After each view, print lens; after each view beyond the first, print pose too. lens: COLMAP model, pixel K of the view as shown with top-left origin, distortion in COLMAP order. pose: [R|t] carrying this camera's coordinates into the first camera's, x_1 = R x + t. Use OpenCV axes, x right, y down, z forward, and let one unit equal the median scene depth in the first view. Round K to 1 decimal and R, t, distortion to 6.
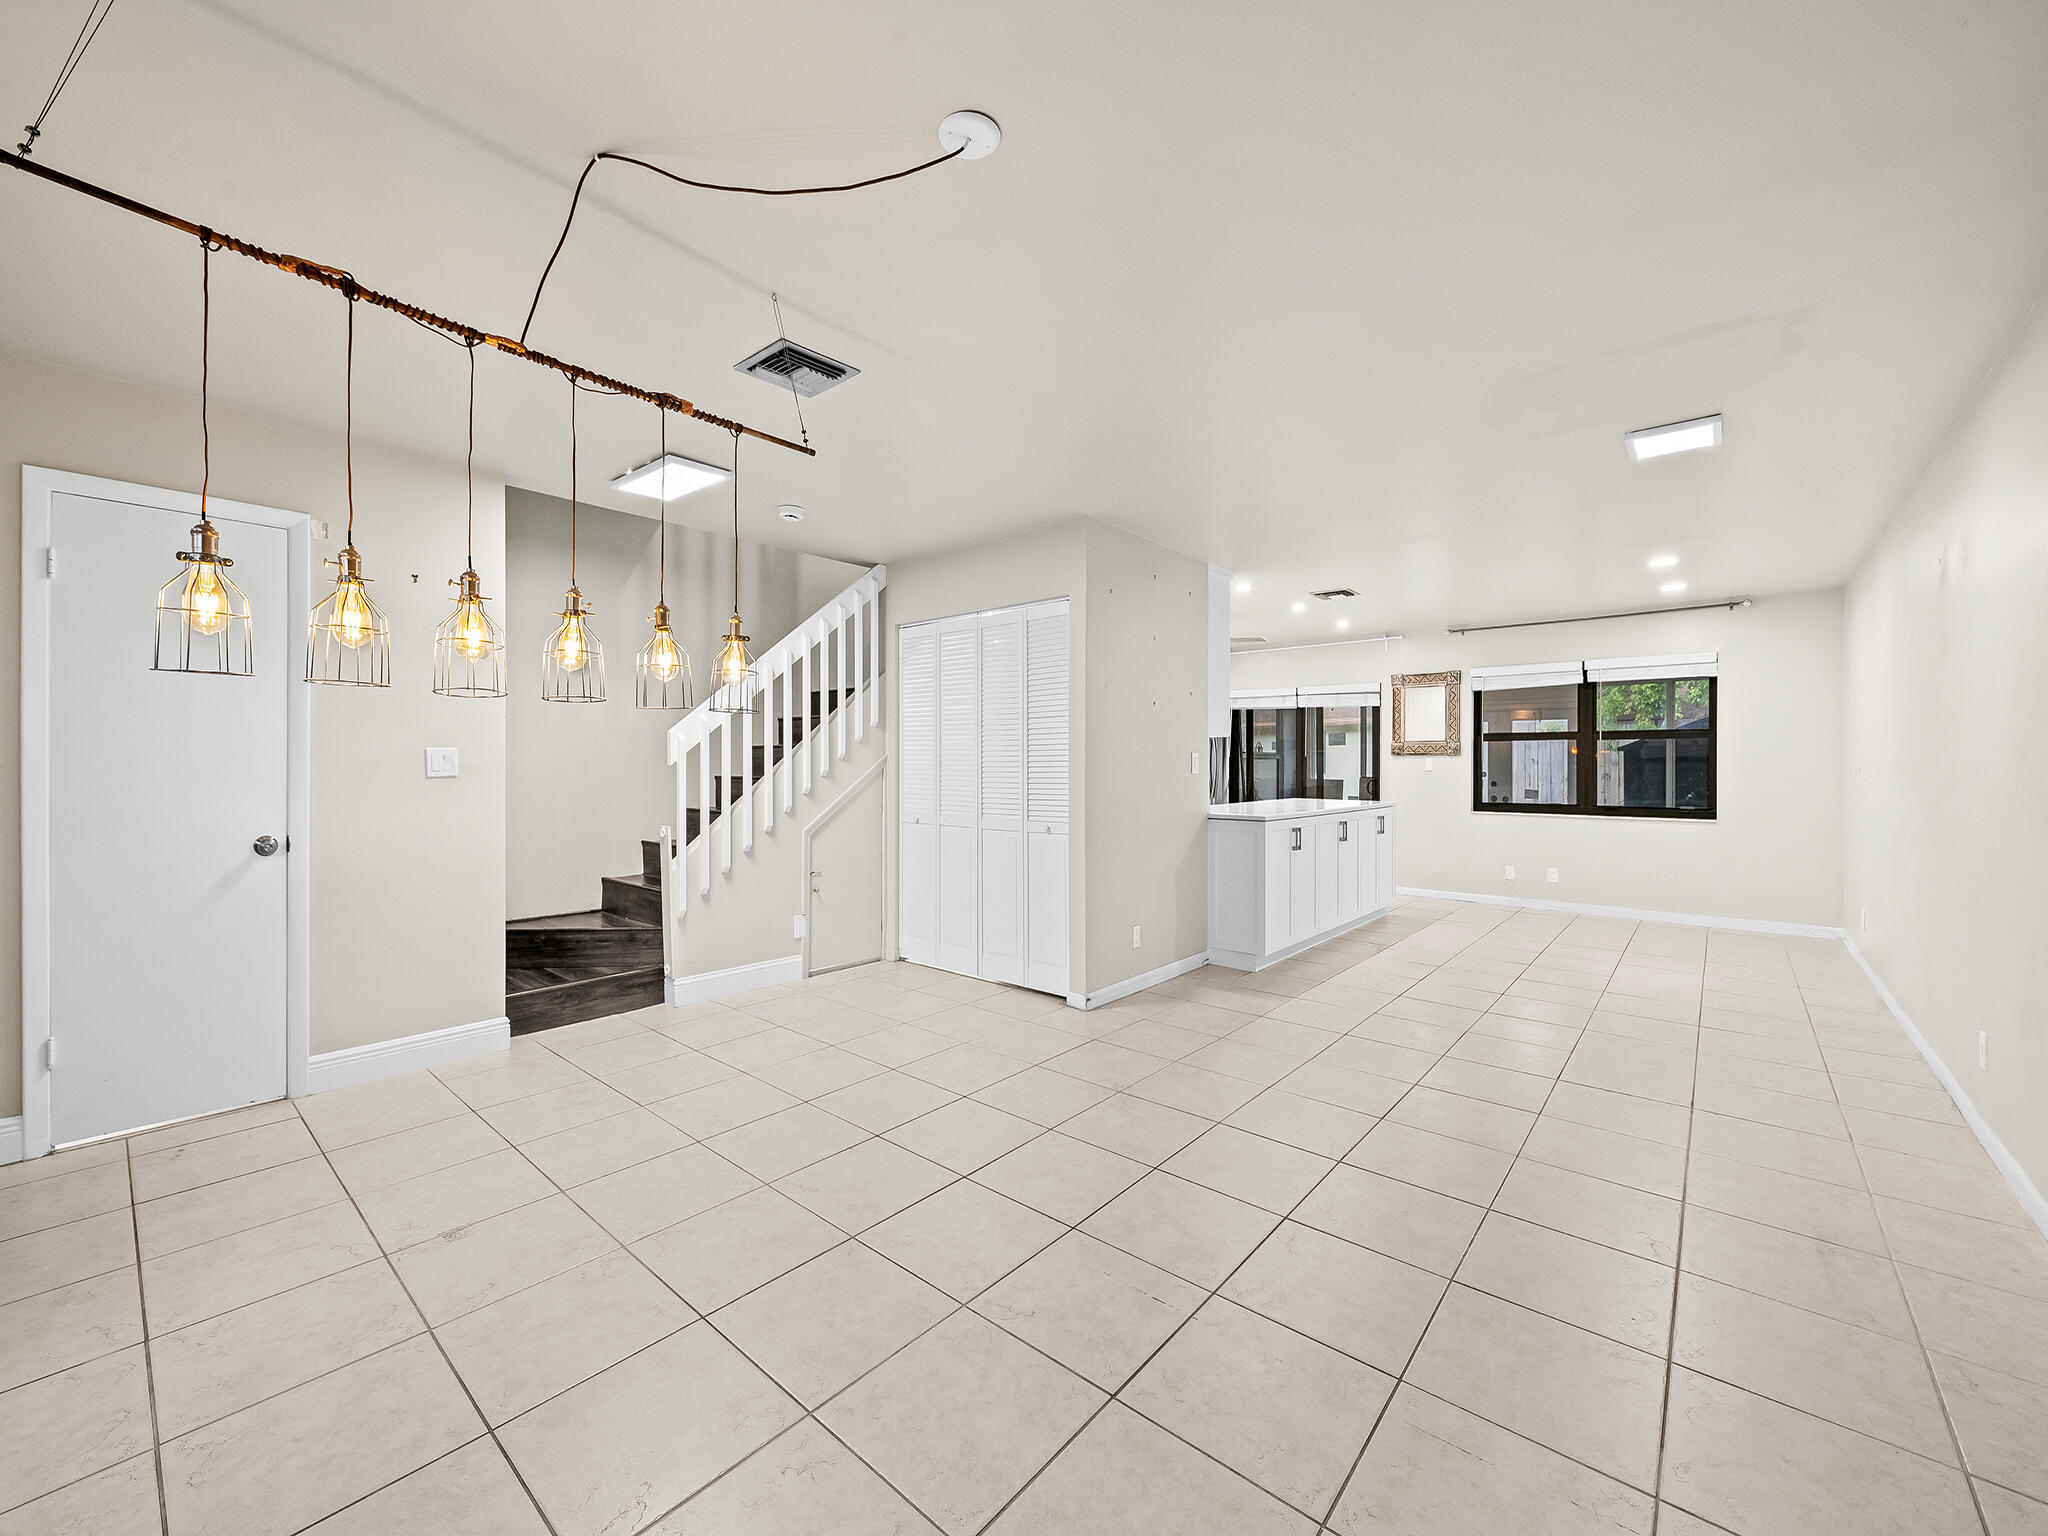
lens RADIAL K [[809.9, 0, 1032.3], [0, 809.9, 760.0], [0, 0, 1]] dist [-0.000707, -0.001507]
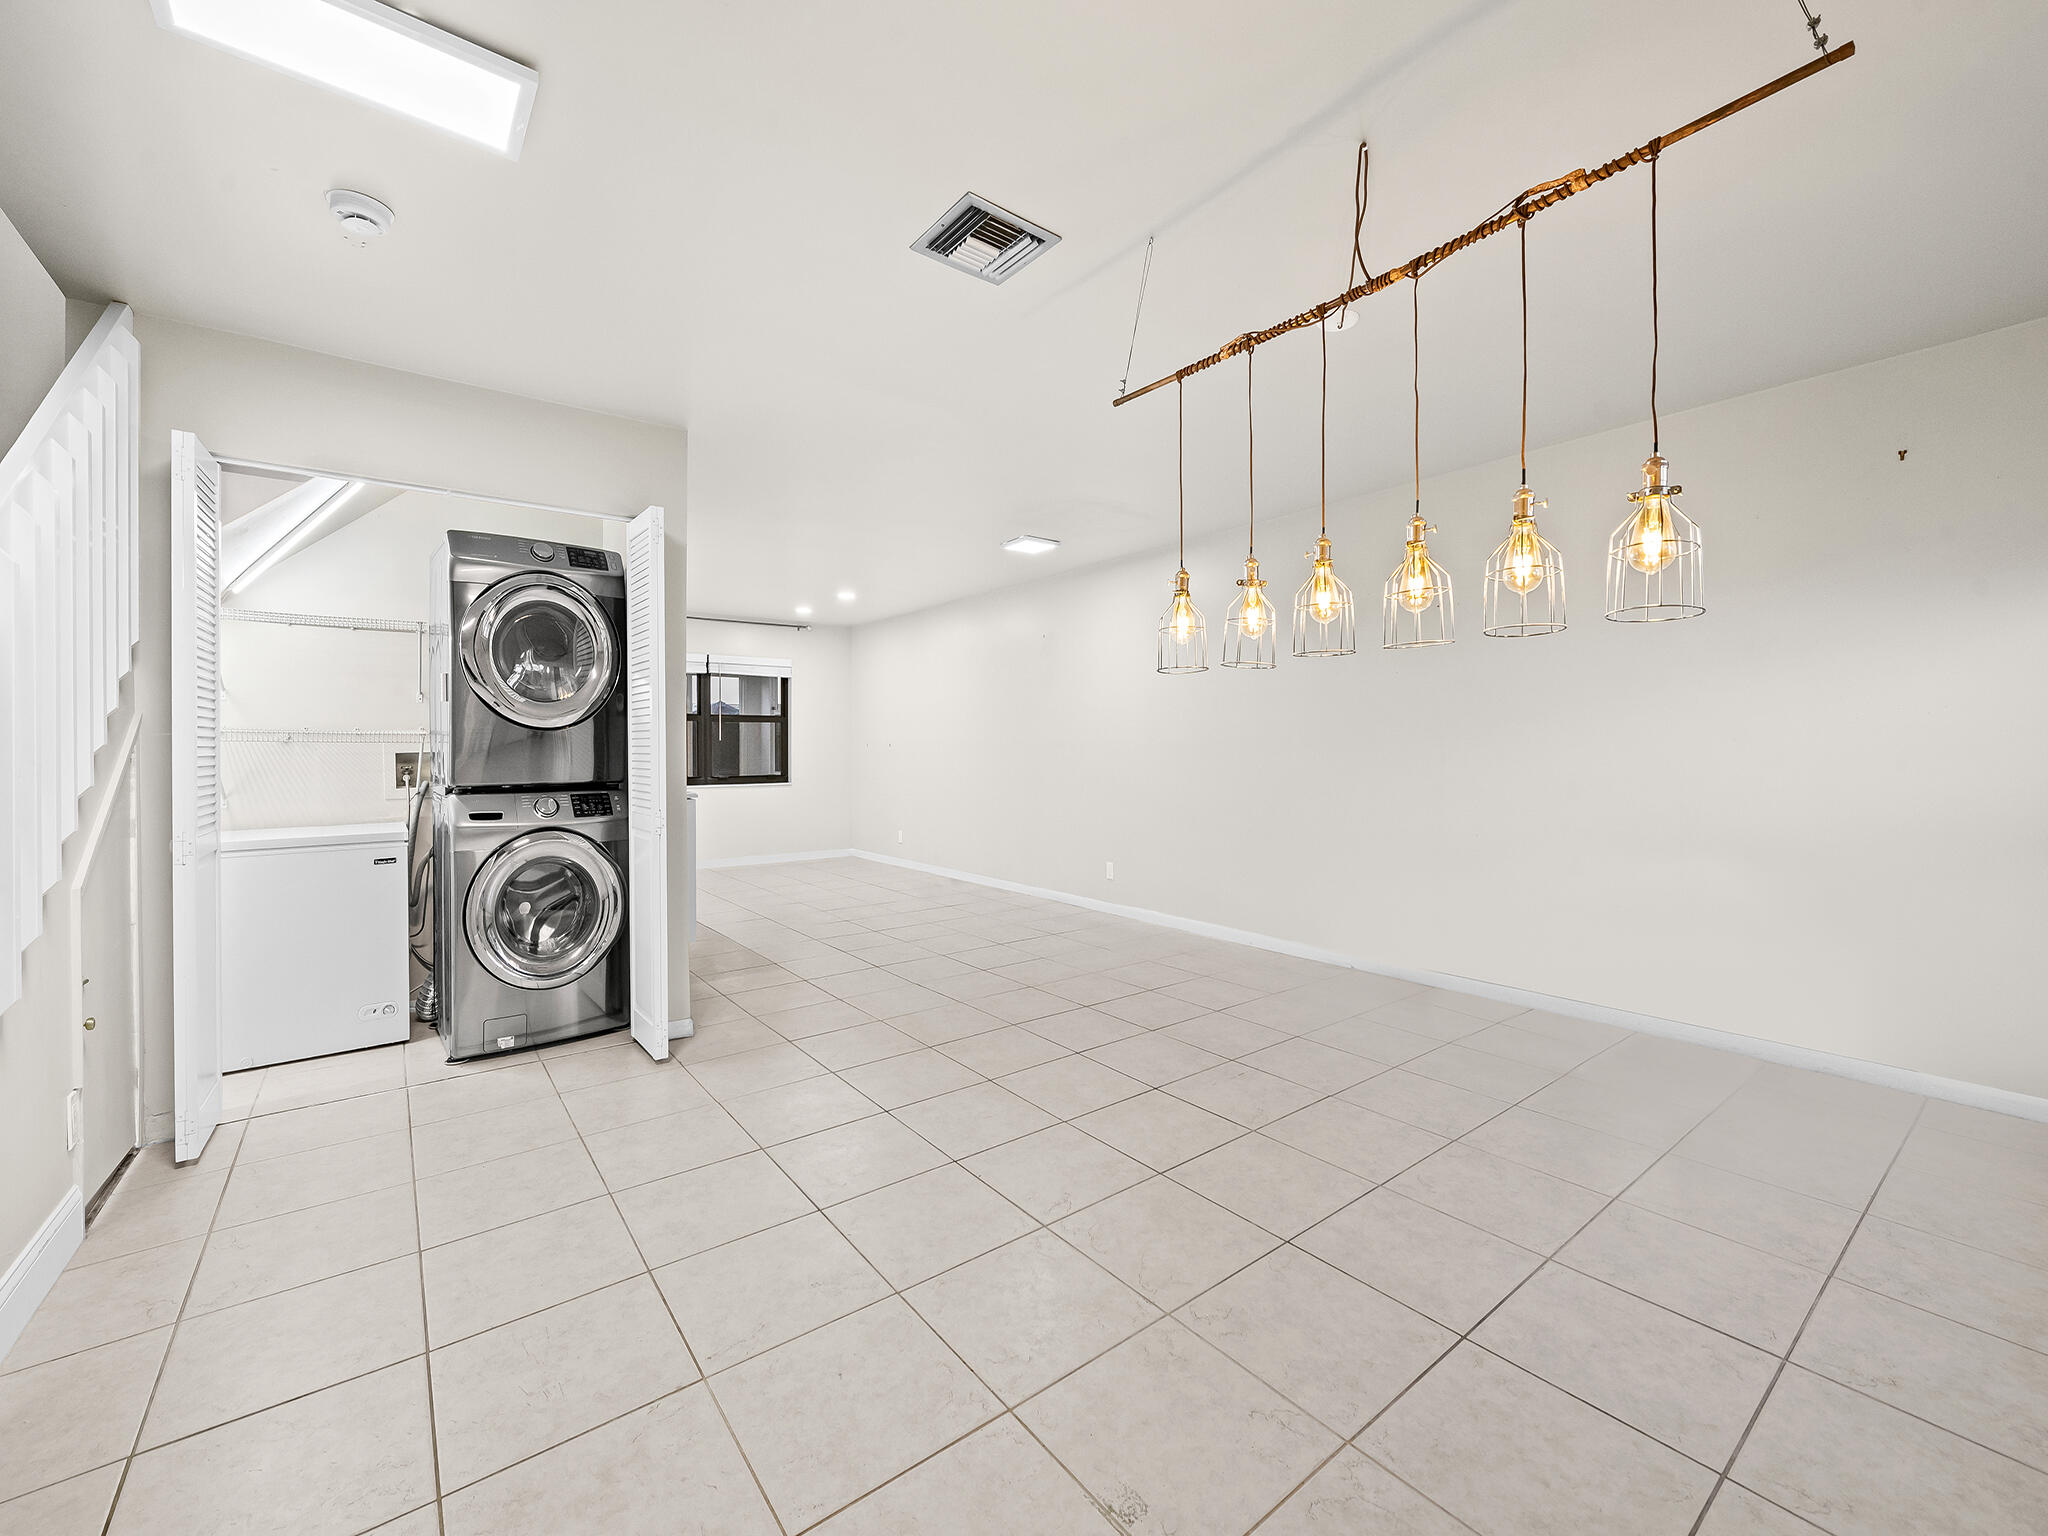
lens RADIAL K [[826.5, 0, 1032.0], [0, 826.5, 757.3], [0, 0, 1]] dist [0.000583, -0.001793]
pose [[0.210358, -0.015320, 0.977504, -0.477490], [0.001402, 0.999881, 0.015369, 0.010135], [-0.977623, -0.001862, 0.210354, 0.342807]]
